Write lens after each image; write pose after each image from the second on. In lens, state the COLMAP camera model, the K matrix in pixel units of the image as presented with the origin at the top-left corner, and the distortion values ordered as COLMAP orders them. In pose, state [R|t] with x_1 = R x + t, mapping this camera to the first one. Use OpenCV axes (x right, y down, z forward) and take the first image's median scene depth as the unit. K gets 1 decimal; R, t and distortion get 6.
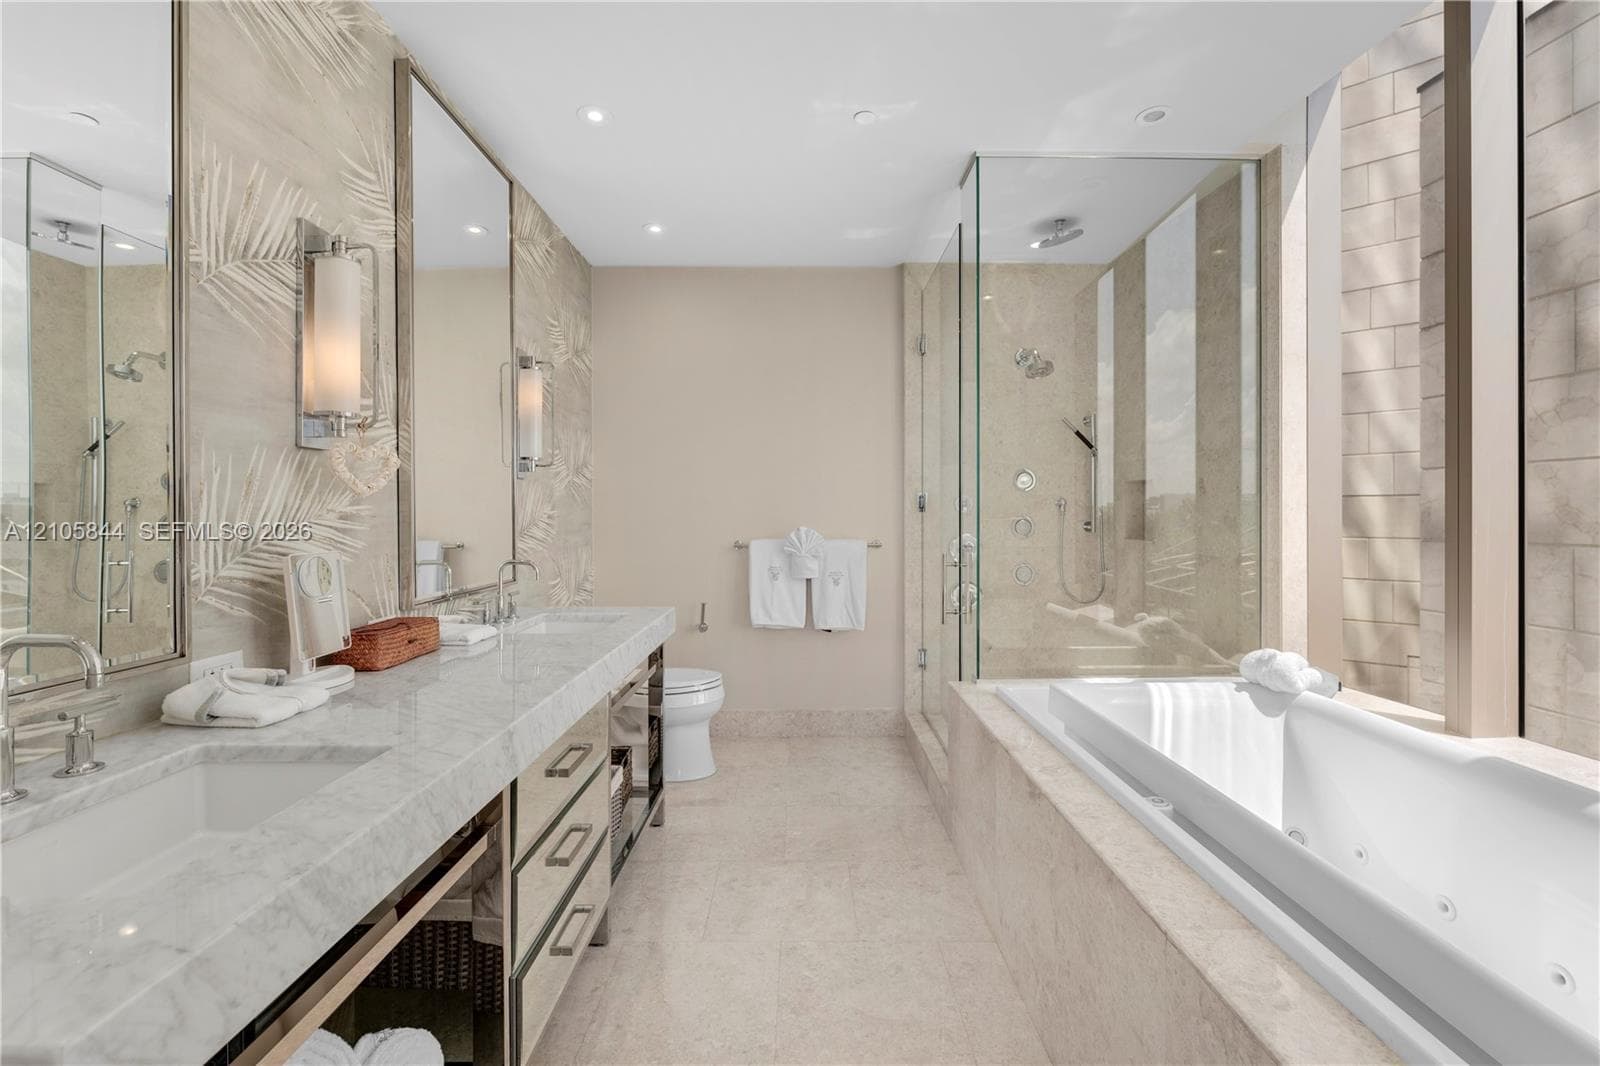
lens RADIAL K [[706.6, 0, 828.9], [0, 706.6, 517.0], [0, 0, 1]] dist [-0.001139, 0.000064]
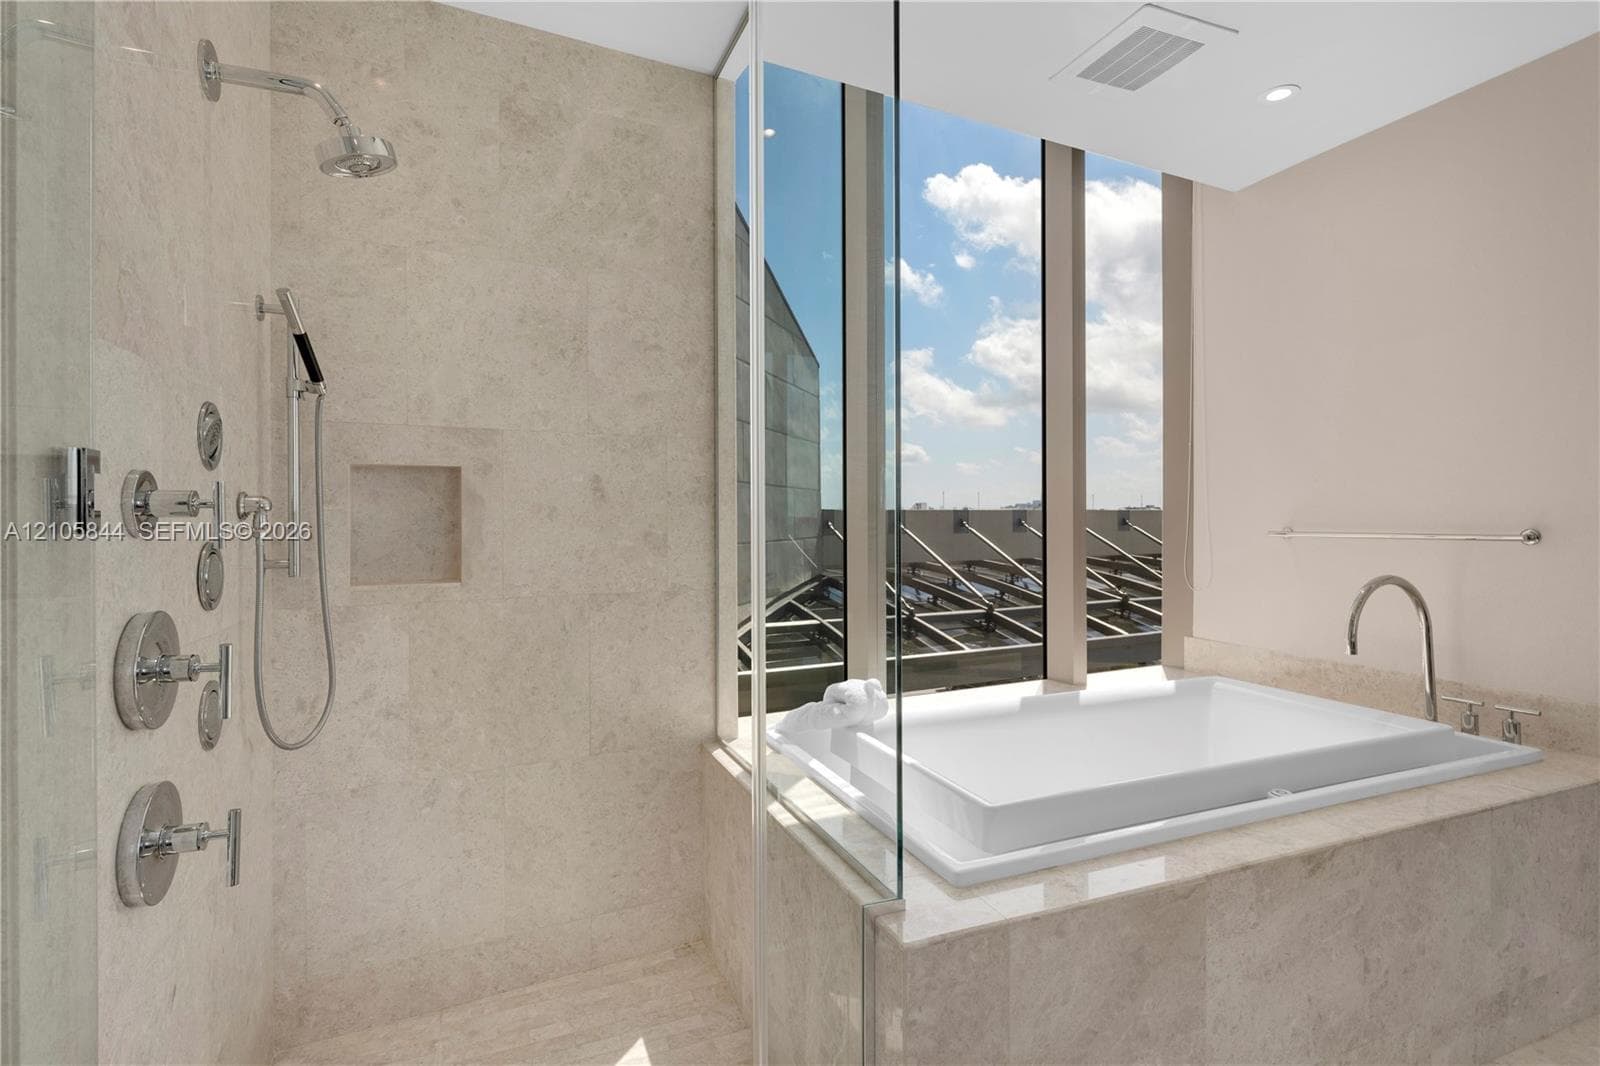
lens RADIAL K [[752.7, 0, 800.0], [0, 752.7, 533.0], [0, 0, 1]] dist [0.001092, 0.000381]
pose [[-0.352122, -0.003921, 0.935946, -0.231224], [0.002566, 0.999983, 0.005155, -0.005770], [-0.935951, 0.004217, -0.352106, 1.347474]]
